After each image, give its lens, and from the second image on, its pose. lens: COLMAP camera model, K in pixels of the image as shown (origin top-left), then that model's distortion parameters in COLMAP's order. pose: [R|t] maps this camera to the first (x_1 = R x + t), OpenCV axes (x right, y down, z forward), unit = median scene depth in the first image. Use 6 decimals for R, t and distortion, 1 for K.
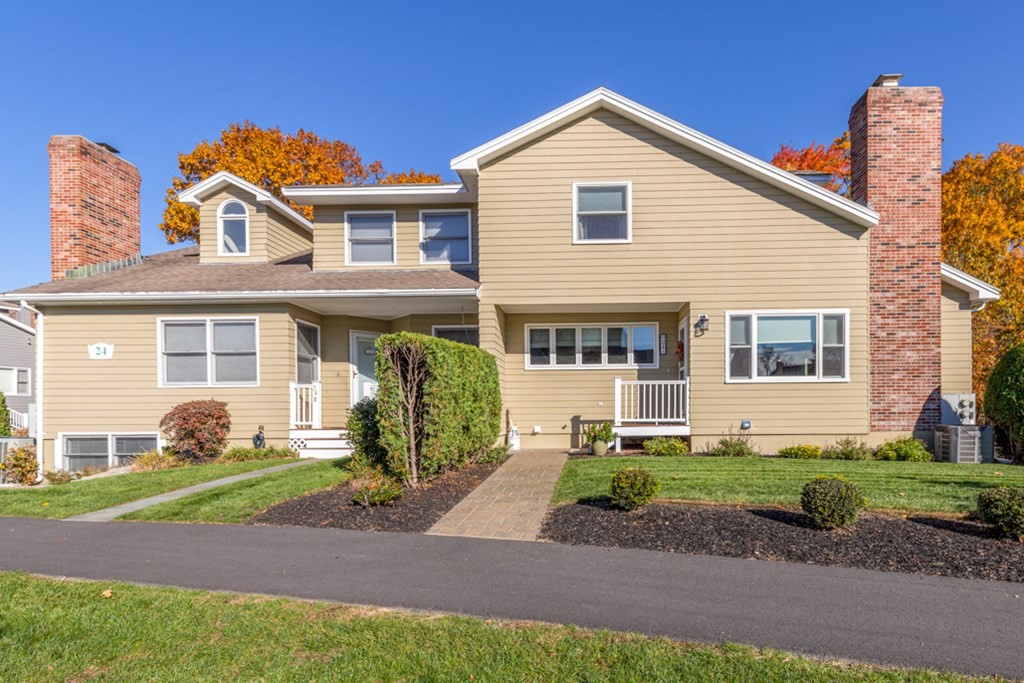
lens RADIAL K [[497.1, 0, 529.9], [0, 497.1, 341.0], [0, 0, 1]] dist [0.007649, 0.000155]
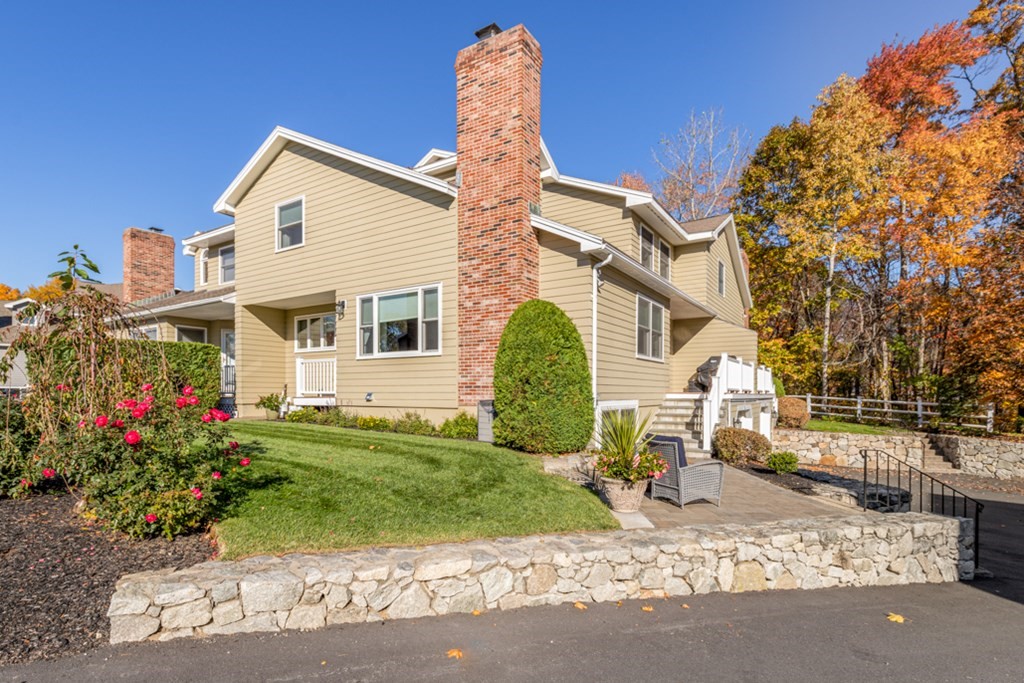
lens RADIAL K [[482.1, 0, 529.3], [0, 482.1, 324.2], [0, 0, 1]] dist [0.003537, 0.000250]
pose [[0.863322, -0.061451, -0.500898, 1.254670], [0.060985, 0.997988, -0.017325, 0.047019], [0.500955, -0.015590, 0.865333, 0.255579]]
